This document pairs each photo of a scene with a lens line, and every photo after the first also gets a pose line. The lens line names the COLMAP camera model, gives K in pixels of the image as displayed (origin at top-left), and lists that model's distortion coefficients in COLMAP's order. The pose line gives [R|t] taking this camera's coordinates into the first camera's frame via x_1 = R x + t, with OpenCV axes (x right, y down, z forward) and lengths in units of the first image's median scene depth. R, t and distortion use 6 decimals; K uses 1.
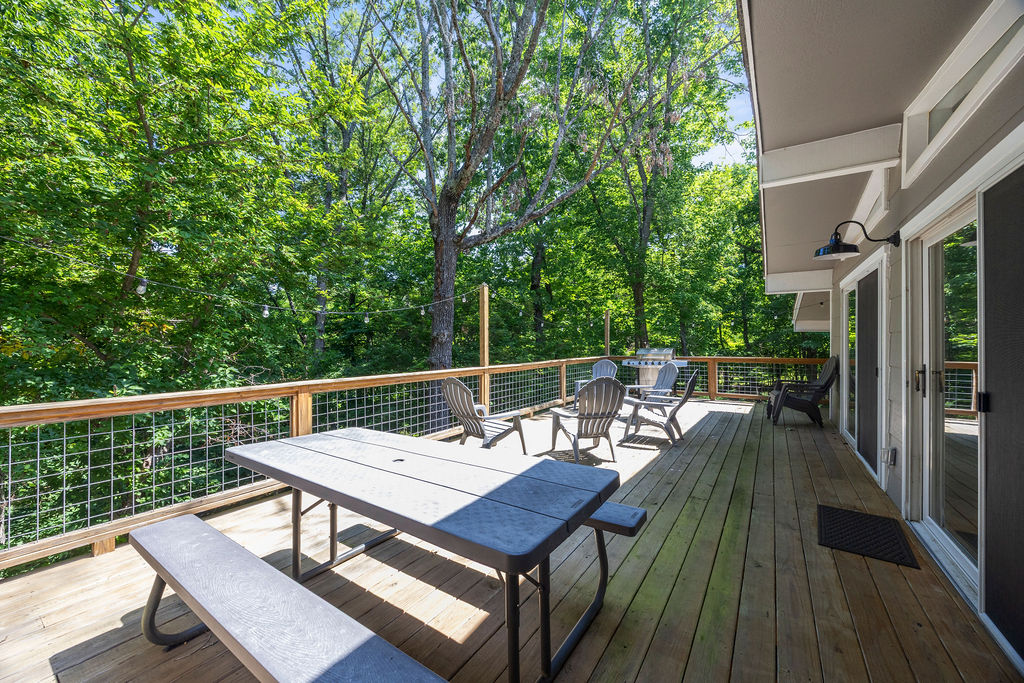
lens RADIAL K [[413.4, 0, 507.1], [0, 413.4, 342.6], [0, 0, 1]] dist [0.011286, 0.000072]
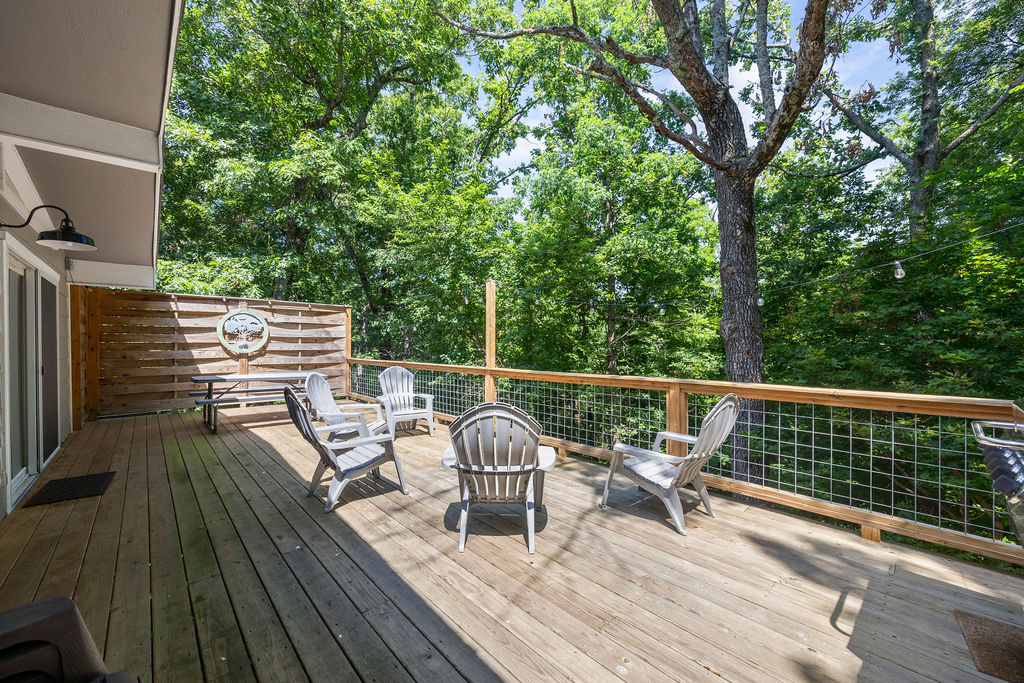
lens RADIAL K [[413.4, 0, 507.1], [0, 413.4, 342.6], [0, 0, 1]] dist [0.011286, 0.000072]
pose [[-0.274108, 0.014241, -0.961594, 1.161397], [0.003626, 0.999899, 0.013774, -0.014563], [0.961692, 0.000288, -0.274132, 1.790217]]
